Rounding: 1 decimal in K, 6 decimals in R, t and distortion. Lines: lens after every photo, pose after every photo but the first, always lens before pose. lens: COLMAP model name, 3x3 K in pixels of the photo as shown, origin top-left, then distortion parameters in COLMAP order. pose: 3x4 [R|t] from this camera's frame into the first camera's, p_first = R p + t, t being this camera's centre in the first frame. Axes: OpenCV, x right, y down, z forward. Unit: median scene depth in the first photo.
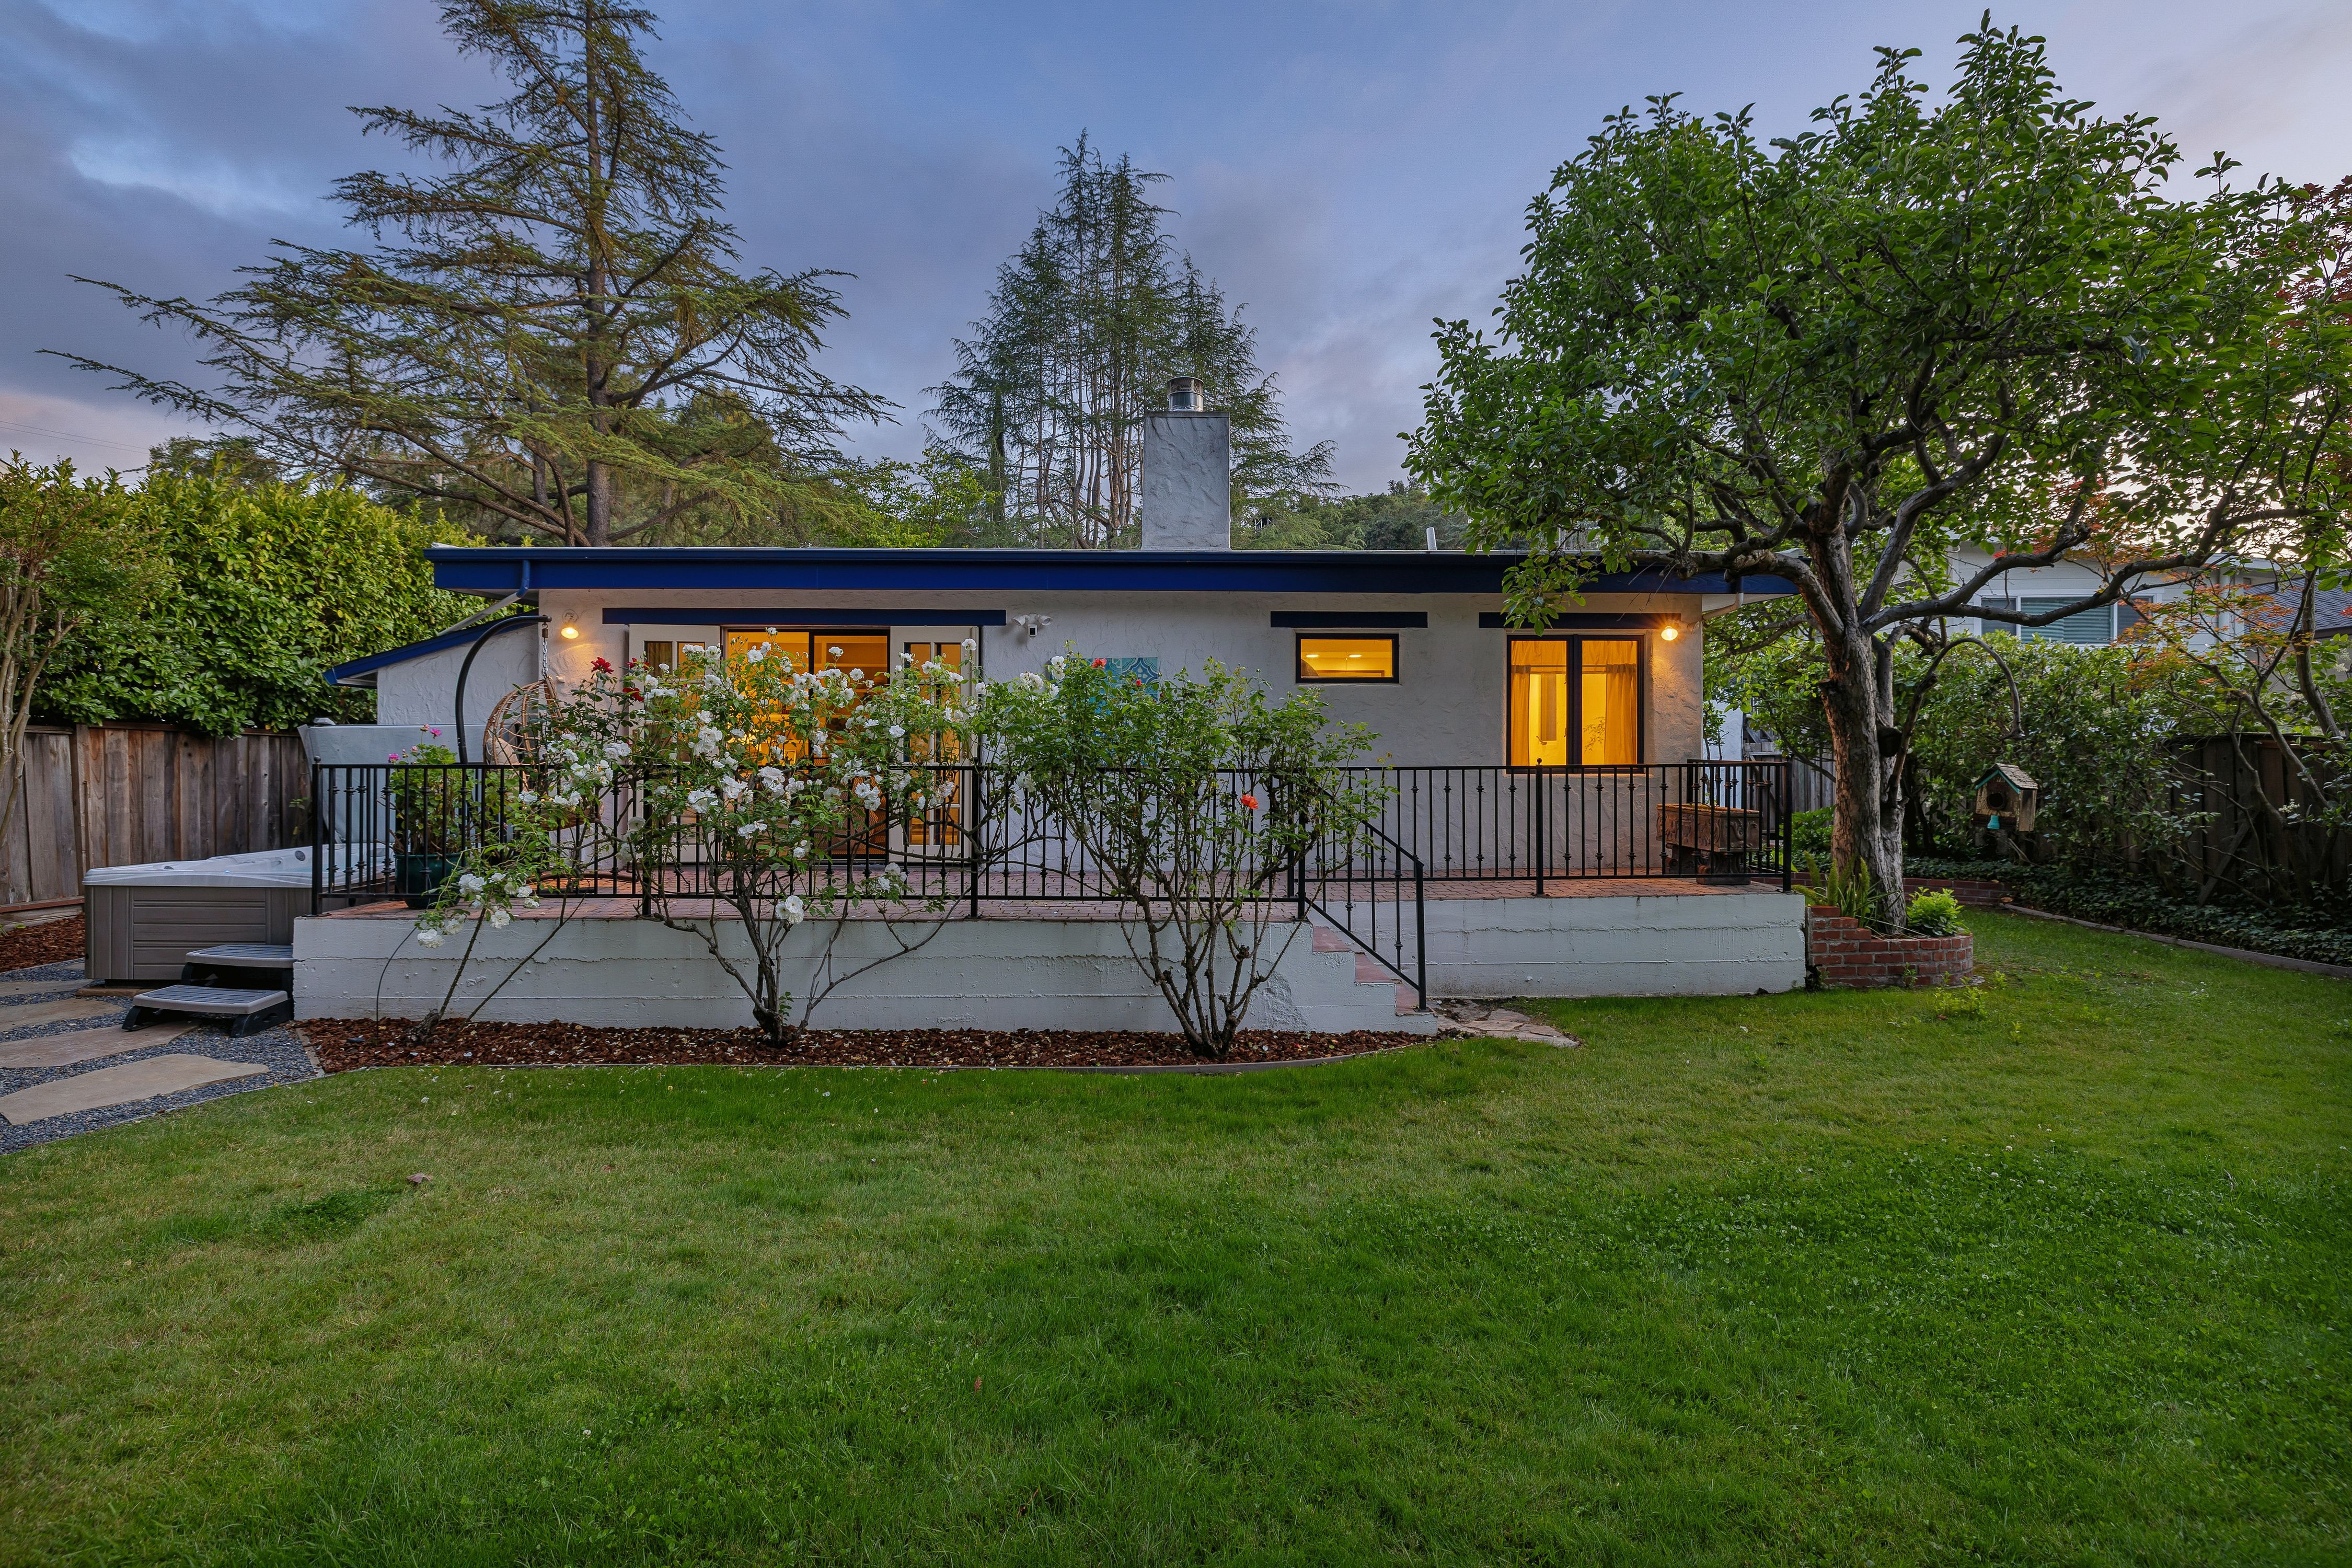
lens RADIAL K [[1062.6, 0, 1175.7], [0, 1062.6, 768.3], [0, 0, 1]] dist [-0.007739, 0.000067]
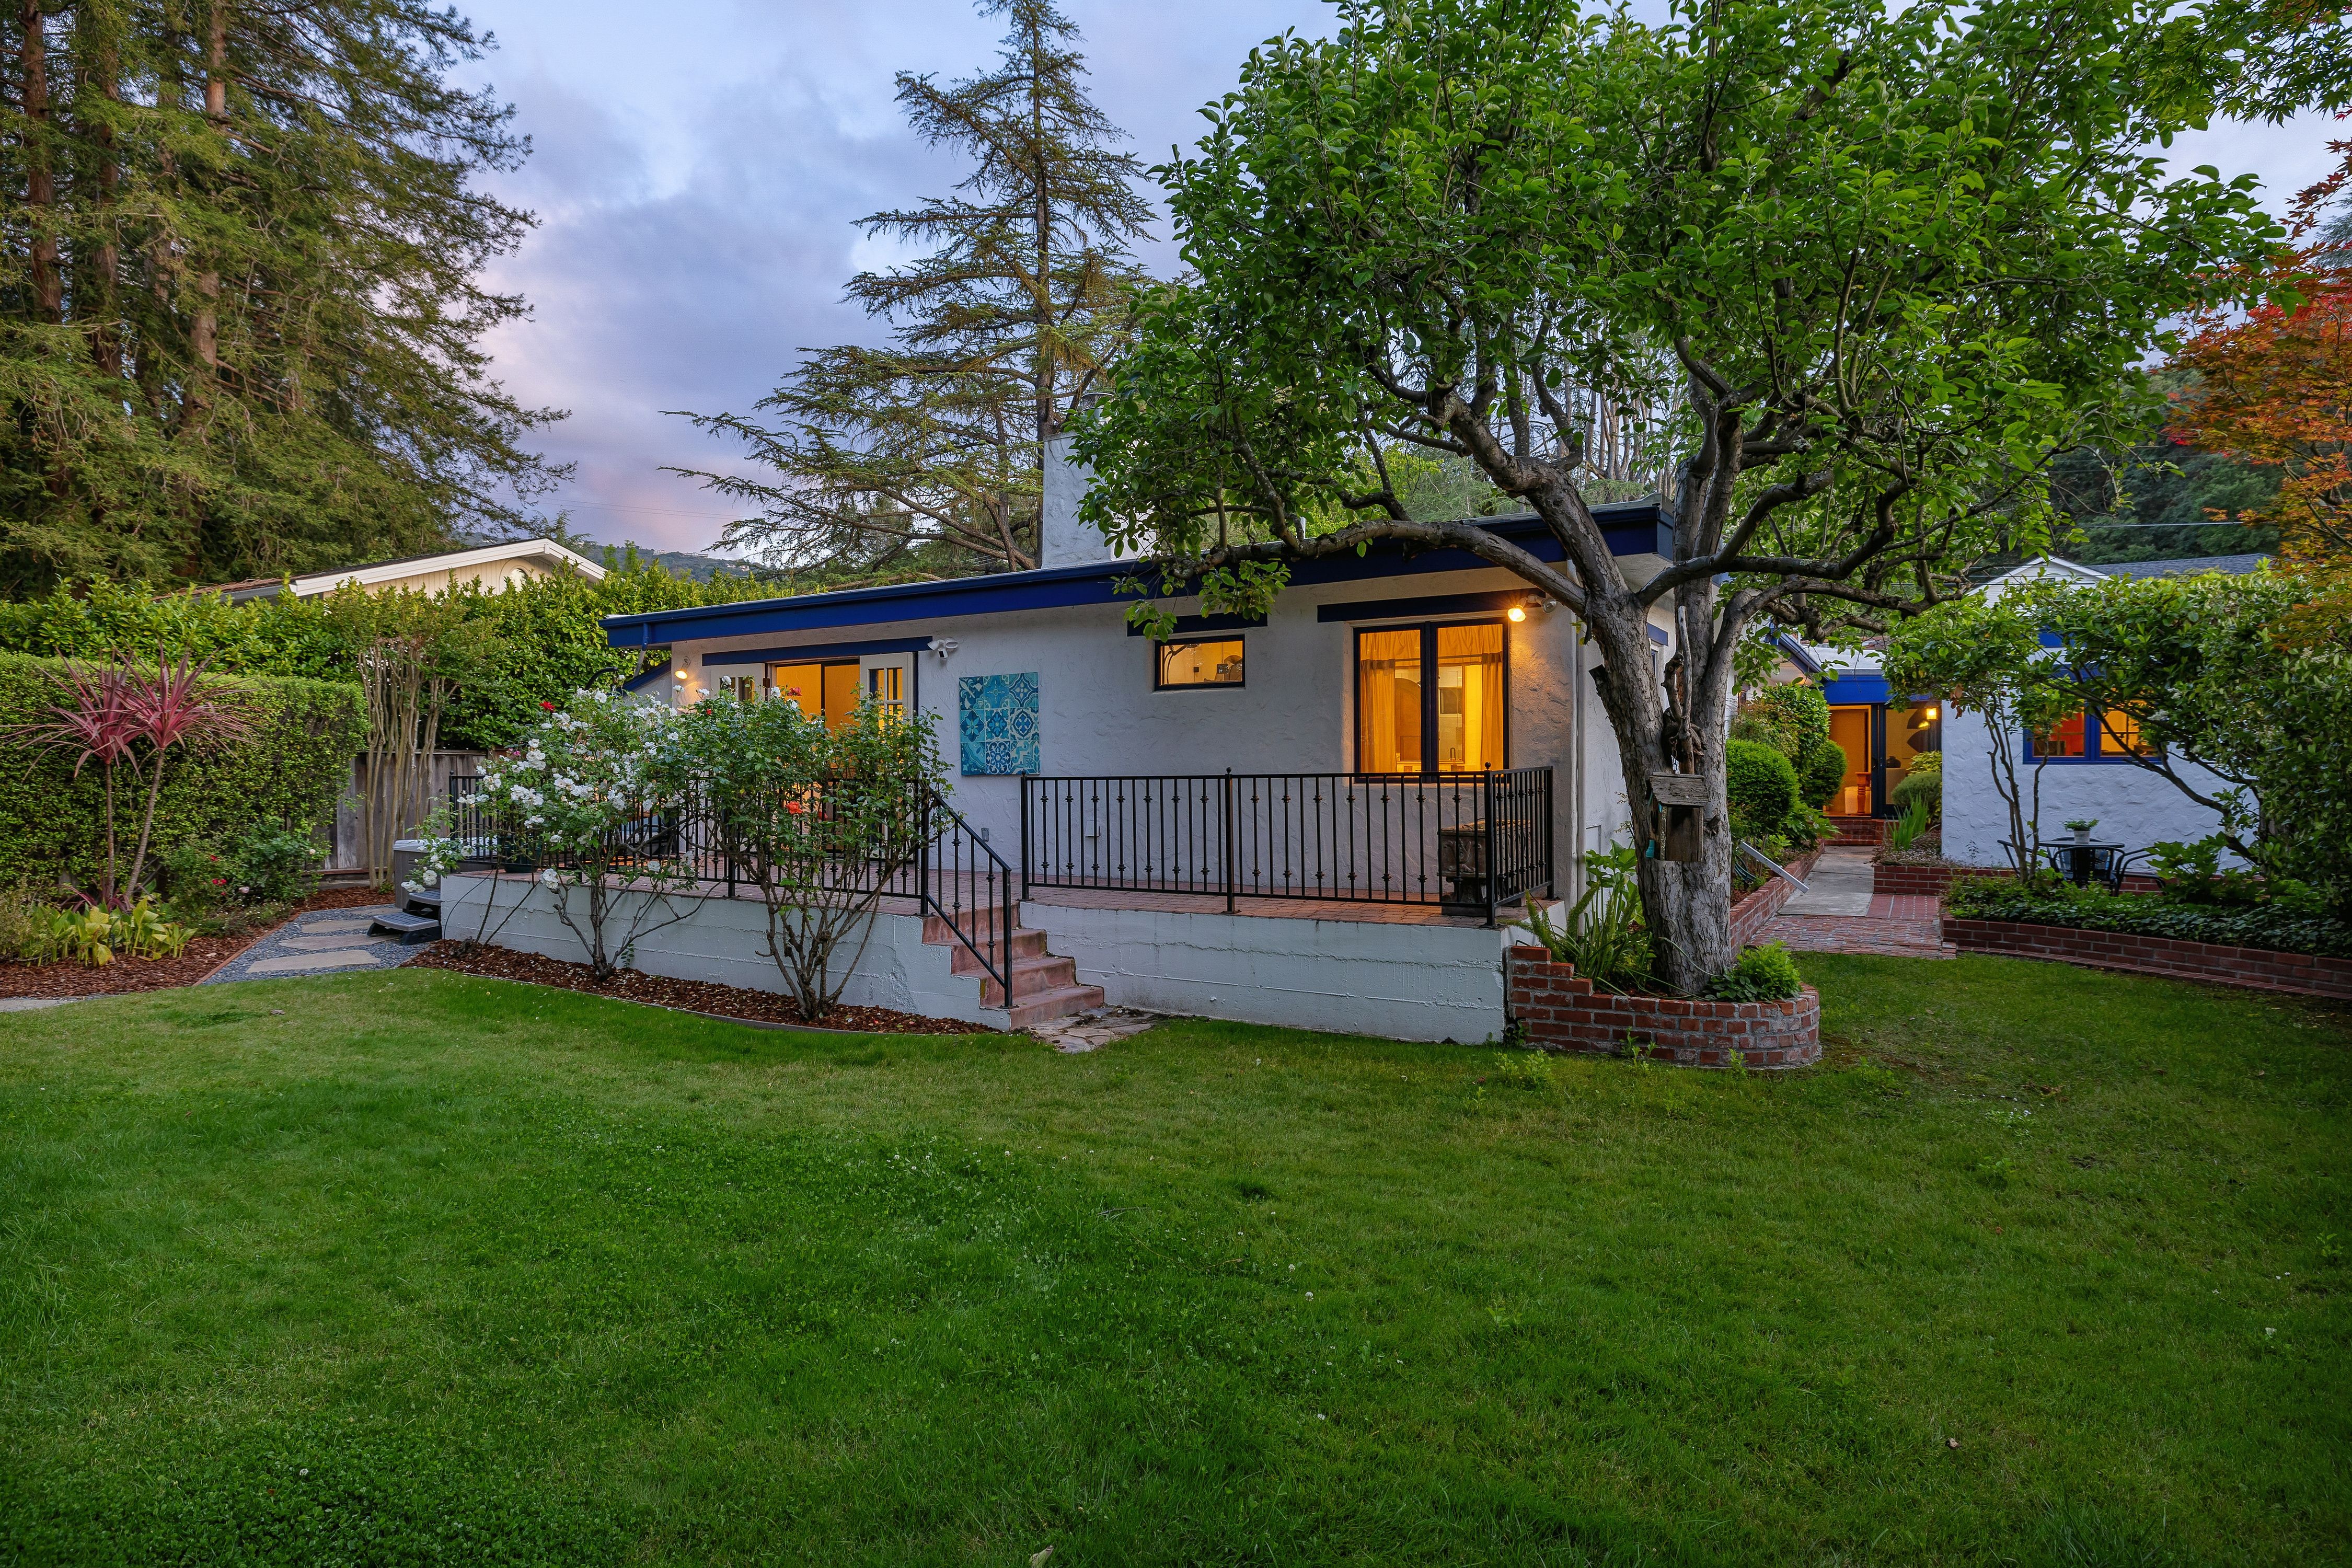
lens RADIAL K [[1233.5, 0, 1175.5], [0, 1233.5, 792.3], [0, 0, 1]] dist [-0.003345, -0.000040]
pose [[0.836435, 0.006548, -0.548026, 0.761632], [0.003990, 0.999829, 0.018036, -0.006104], [0.548051, -0.017273, 0.836267, 0.047279]]
